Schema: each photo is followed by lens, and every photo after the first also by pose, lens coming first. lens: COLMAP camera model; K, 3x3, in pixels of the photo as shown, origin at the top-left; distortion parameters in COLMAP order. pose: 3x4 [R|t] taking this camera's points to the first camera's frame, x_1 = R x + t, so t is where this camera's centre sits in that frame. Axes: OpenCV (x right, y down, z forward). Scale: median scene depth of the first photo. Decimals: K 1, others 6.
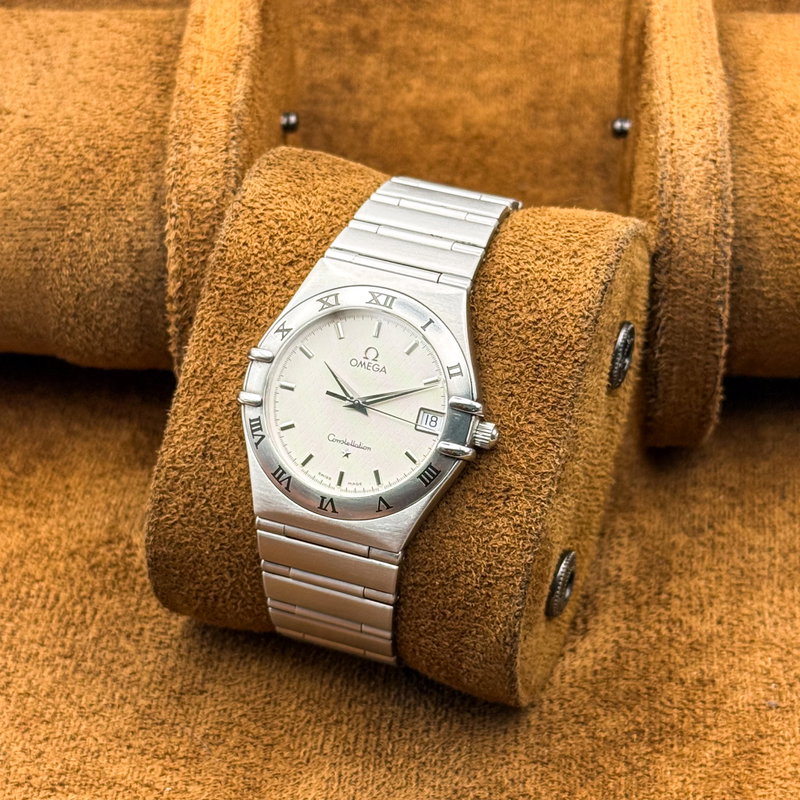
lens RADIAL K [[2279.0, 0, 422.2], [0, 2279.0, 402.2], [0, 0, 1]] dist [-0.013171, 0.238148]
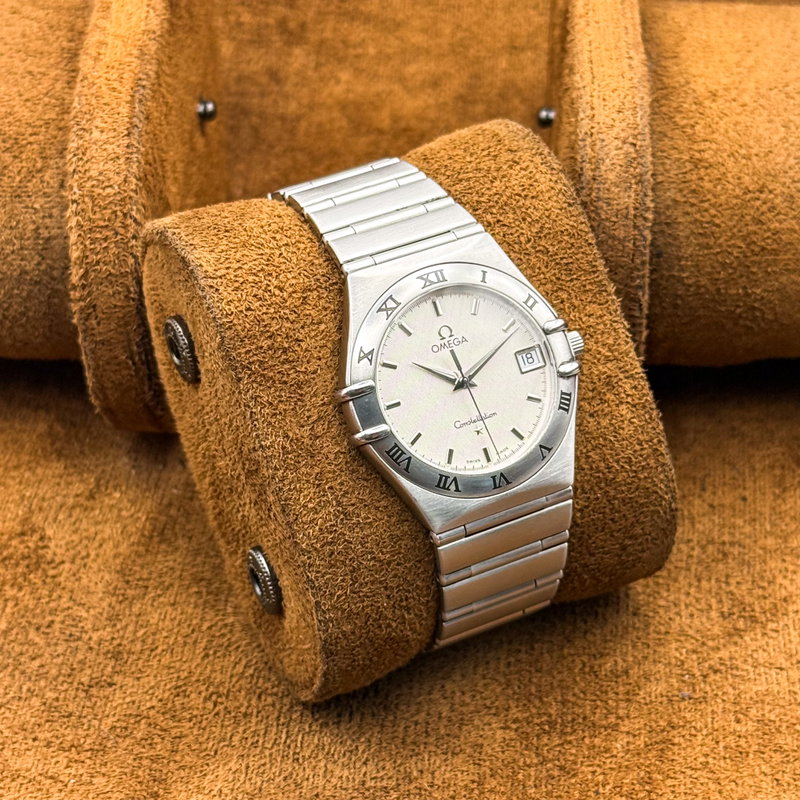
lens RADIAL K [[2279.0, 0, 422.2], [0, 2279.0, 402.2], [0, 0, 1]] dist [-0.013171, 0.238148]
pose [[0.679682, -0.481954, 0.552949, -0.592384], [0.481911, 0.861725, 0.158722, -0.157291], [-0.552986, 0.158592, 0.817958, 0.198538]]
